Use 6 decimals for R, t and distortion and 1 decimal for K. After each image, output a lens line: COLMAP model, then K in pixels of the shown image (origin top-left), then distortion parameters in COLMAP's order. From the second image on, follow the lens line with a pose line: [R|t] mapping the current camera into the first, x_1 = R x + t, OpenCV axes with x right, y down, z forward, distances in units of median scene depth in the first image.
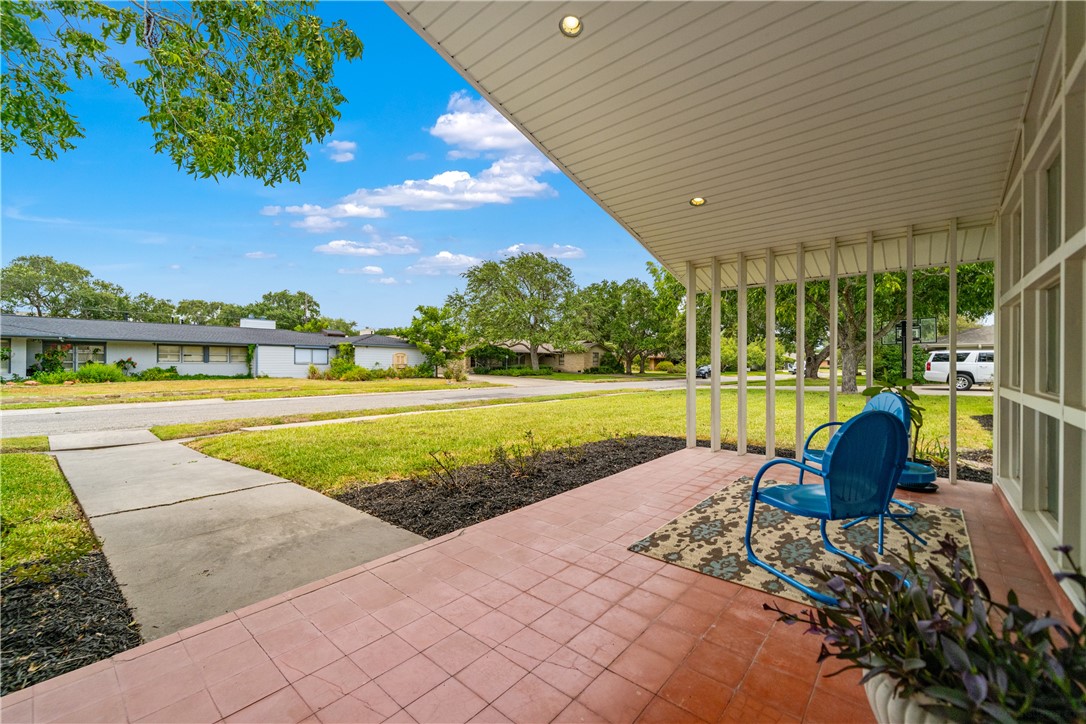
lens RADIAL K [[432.6, 0, 541.9], [0, 432.6, 366.4], [0, 0, 1]] dist [-0.000771, -0.000064]
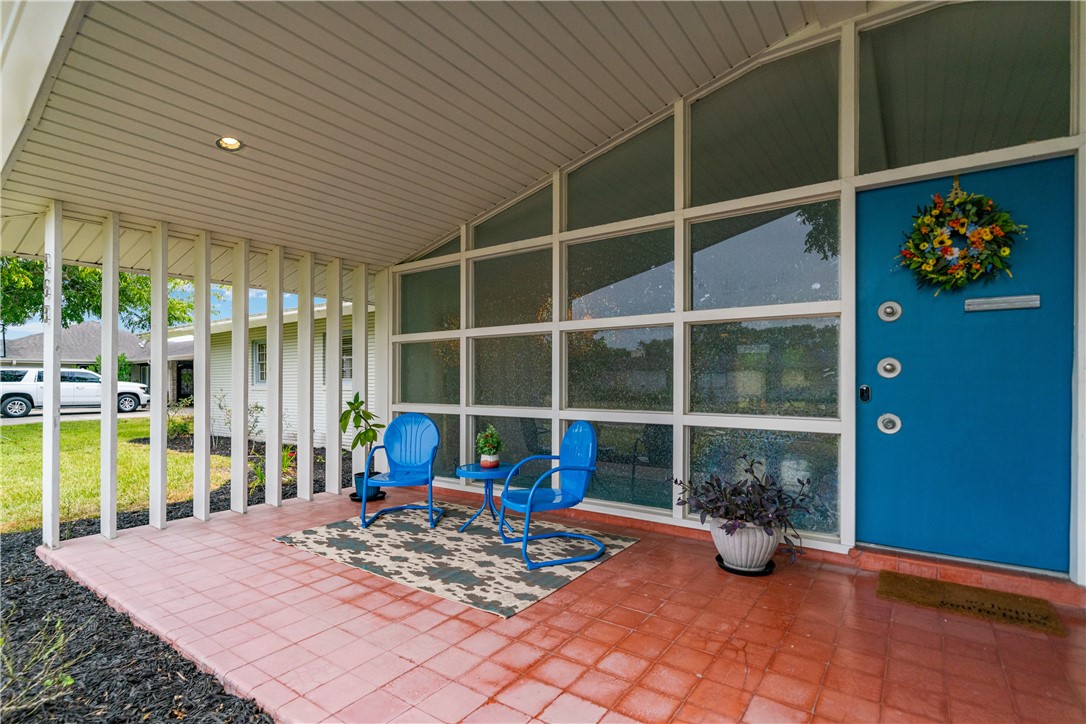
lens RADIAL K [[526.8, 0, 542.5], [0, 526.8, 378.9], [0, 0, 1]] dist [-0.000792, -0.000135]
pose [[-0.097129, 0.004949, 0.995260, -0.651540], [0.008849, 0.999952, -0.004109, -0.019864], [-0.995233, 0.008408, -0.097168, 0.838150]]
